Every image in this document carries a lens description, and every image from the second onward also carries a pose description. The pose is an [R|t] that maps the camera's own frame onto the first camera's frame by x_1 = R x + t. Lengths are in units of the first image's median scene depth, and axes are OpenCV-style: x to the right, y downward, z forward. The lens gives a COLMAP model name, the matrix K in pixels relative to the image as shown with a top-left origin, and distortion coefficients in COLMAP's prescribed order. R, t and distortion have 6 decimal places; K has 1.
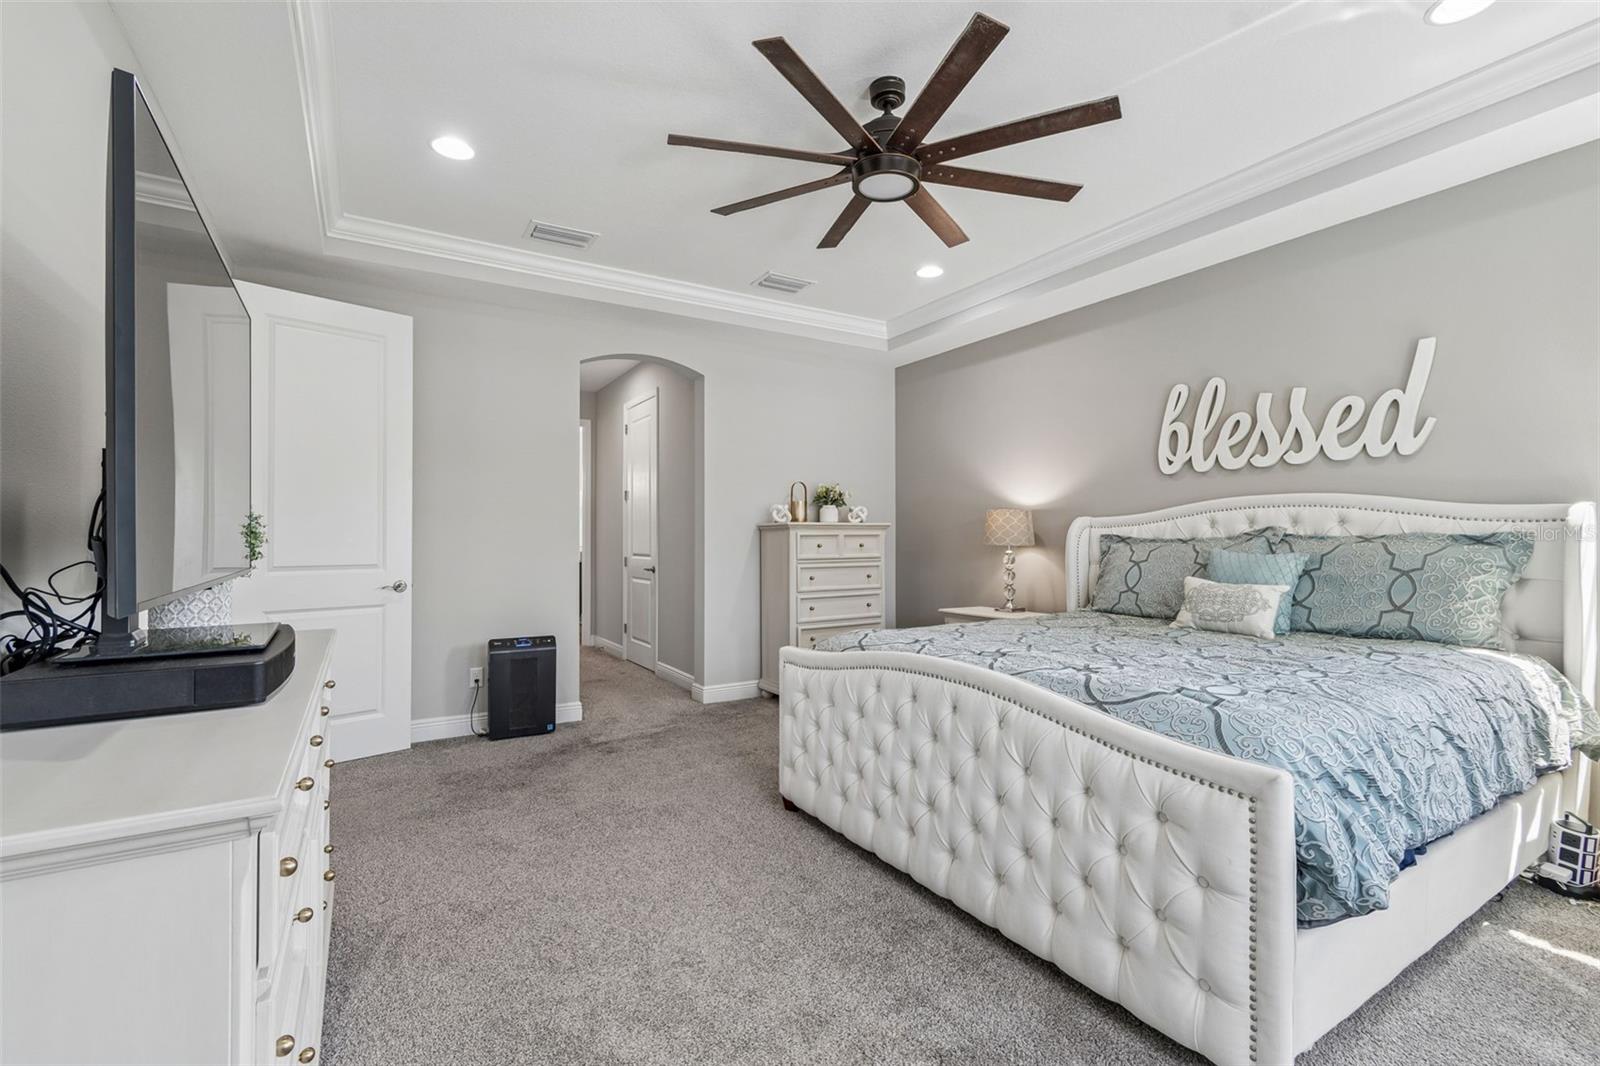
lens RADIAL K [[705.7, 0, 820.3], [0, 705.7, 529.6], [0, 0, 1]] dist [0.000646, -0.000117]
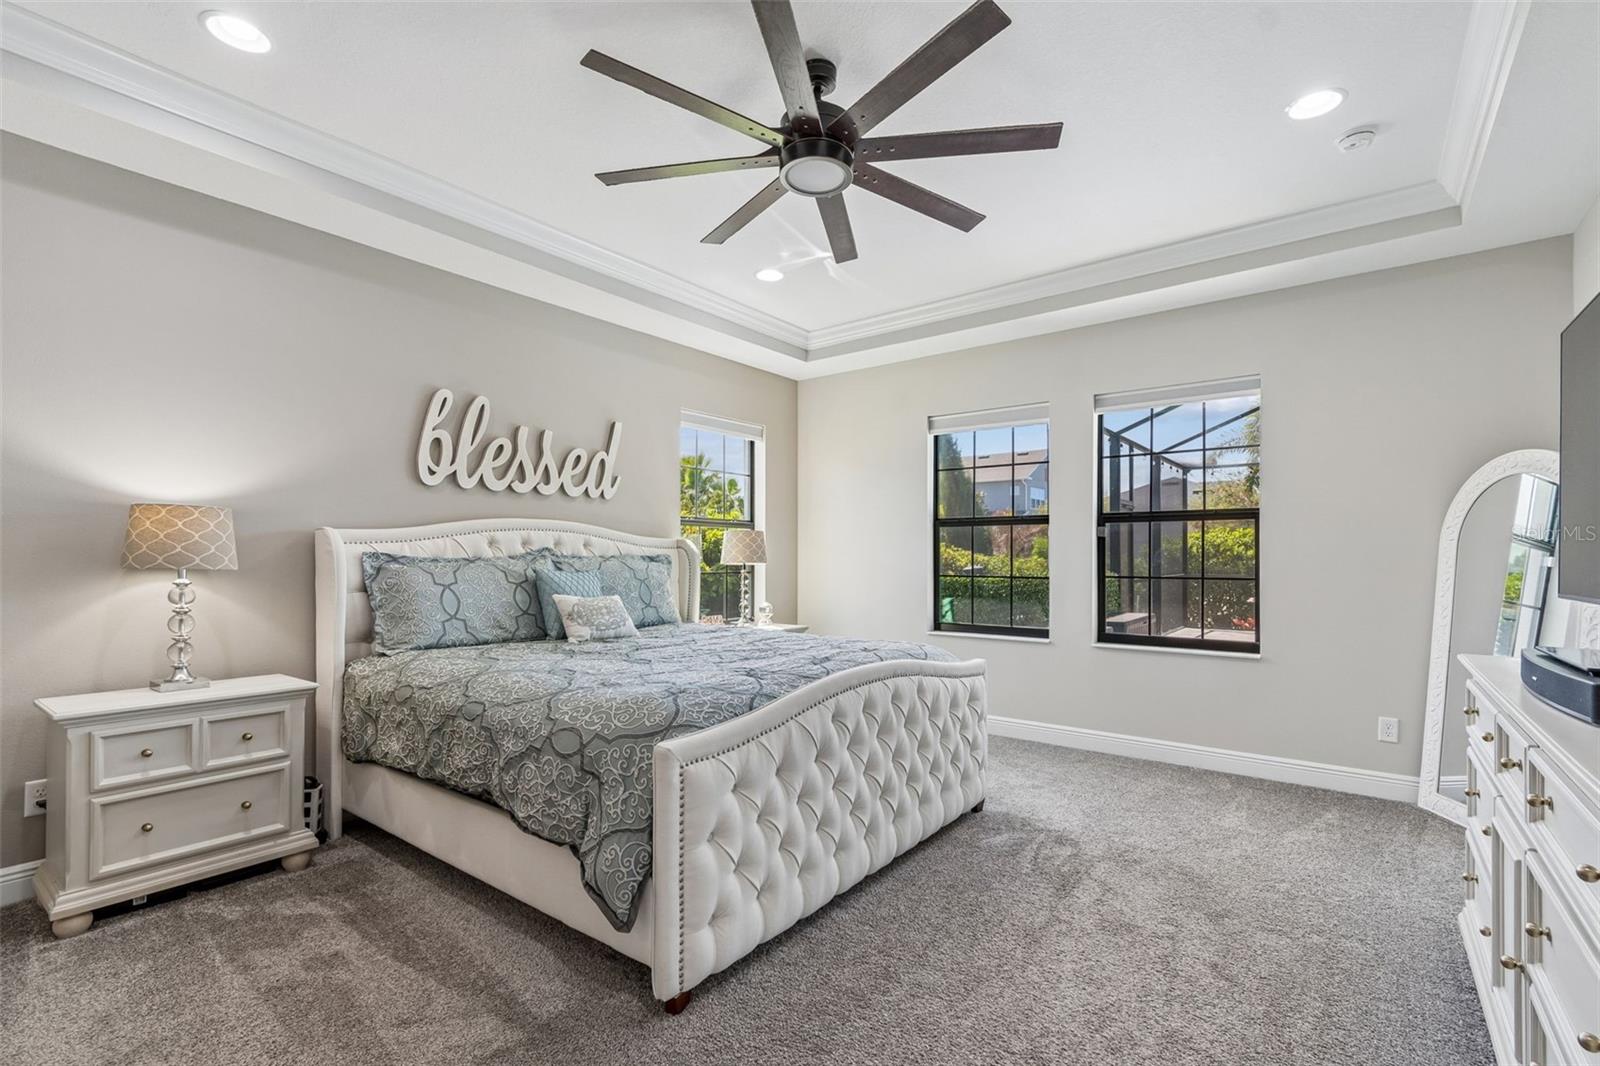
lens RADIAL K [[712.1, 0, 803.5], [0, 712.1, 527.9], [0, 0, 1]] dist [0.003789, -0.000056]
pose [[-0.343322, 0.037755, 0.938458, -0.561939], [-0.015149, 0.998839, -0.045727, 0.010165], [-0.939095, -0.029916, -0.342352, 0.950505]]
